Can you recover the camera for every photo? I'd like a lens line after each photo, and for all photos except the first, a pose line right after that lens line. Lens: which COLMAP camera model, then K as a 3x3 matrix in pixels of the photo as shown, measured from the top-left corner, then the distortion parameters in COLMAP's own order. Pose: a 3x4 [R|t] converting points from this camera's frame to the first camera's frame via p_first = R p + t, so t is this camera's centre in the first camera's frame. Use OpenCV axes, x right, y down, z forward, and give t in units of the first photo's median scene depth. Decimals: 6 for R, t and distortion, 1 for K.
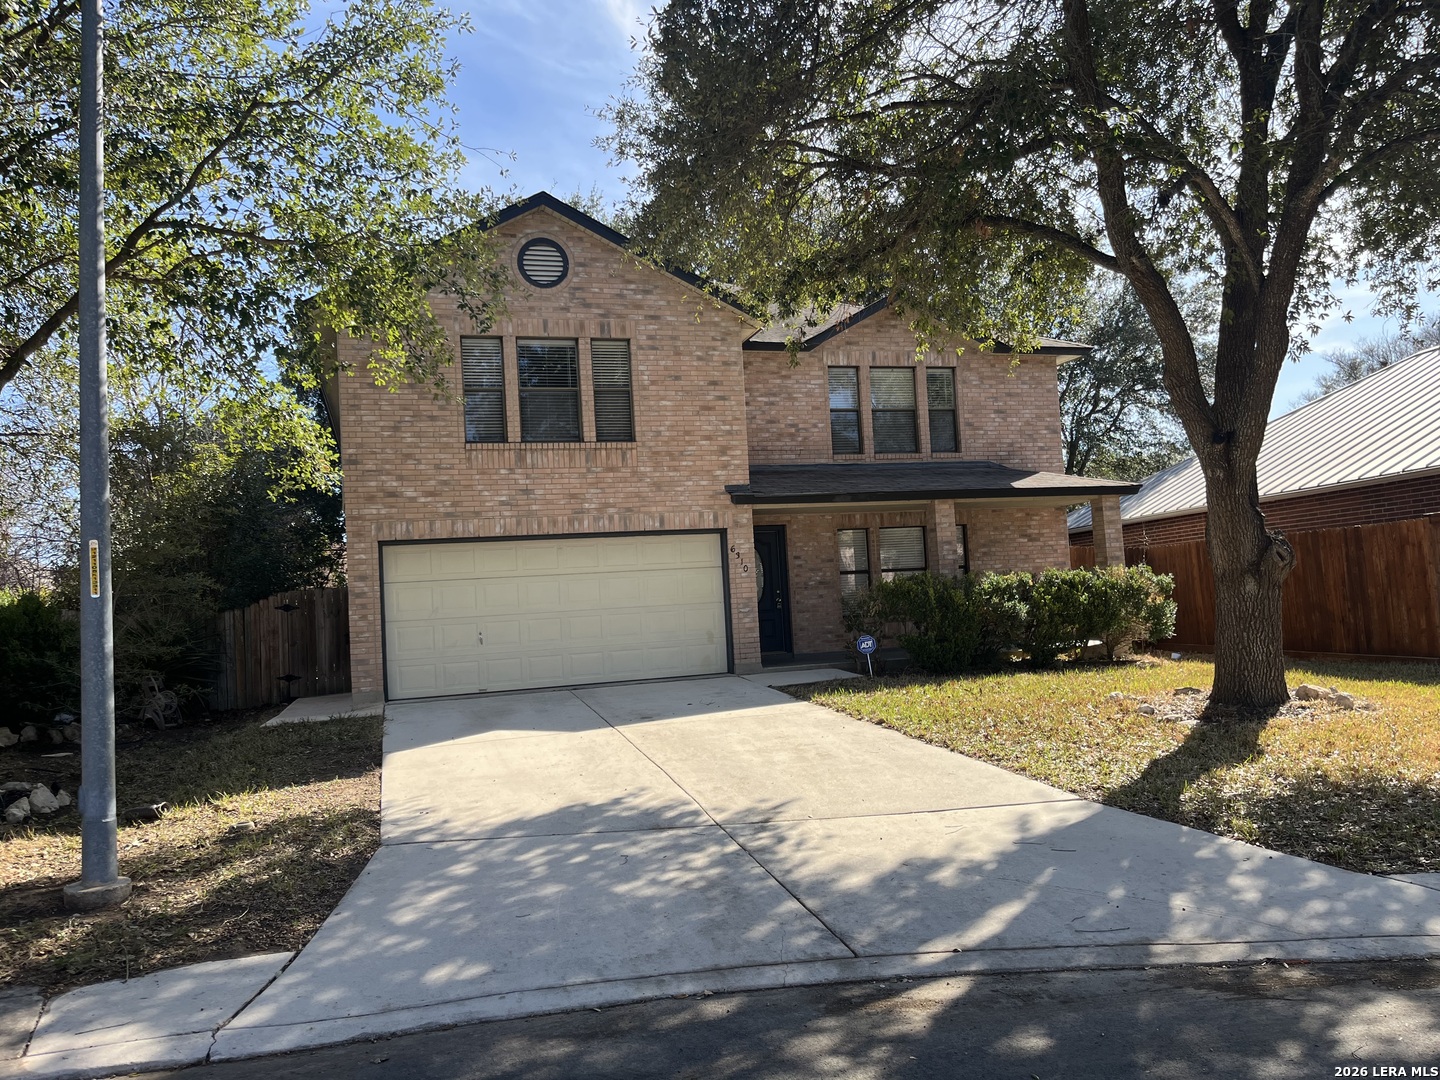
lens RADIAL K [[1104.3, 0, 724.4], [0, 1104.3, 542.5], [0, 0, 1]] dist [0.039695, -0.043628]
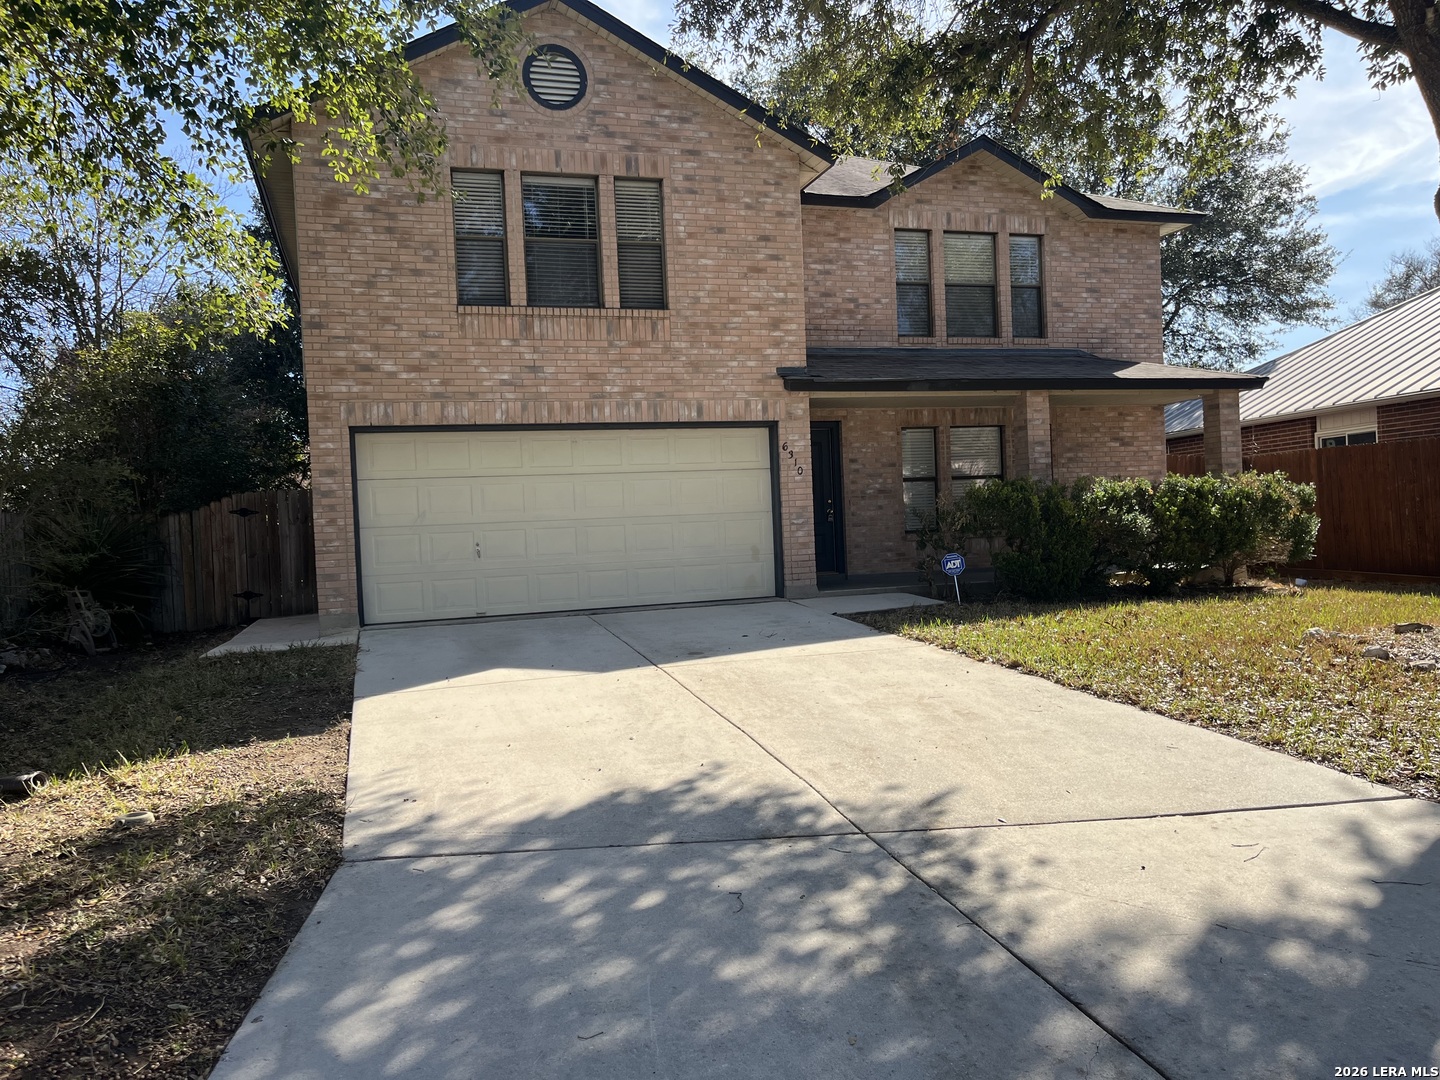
lens RADIAL K [[1104.3, 0, 714.6], [0, 1104.3, 543.4], [0, 0, 1]] dist [0.039695, -0.043628]
pose [[0.999902, 0.012707, 0.005889, -0.050394], [-0.013095, 0.997355, 0.071492, 0.020850], [-0.004965, -0.071562, 0.997424, 0.186776]]
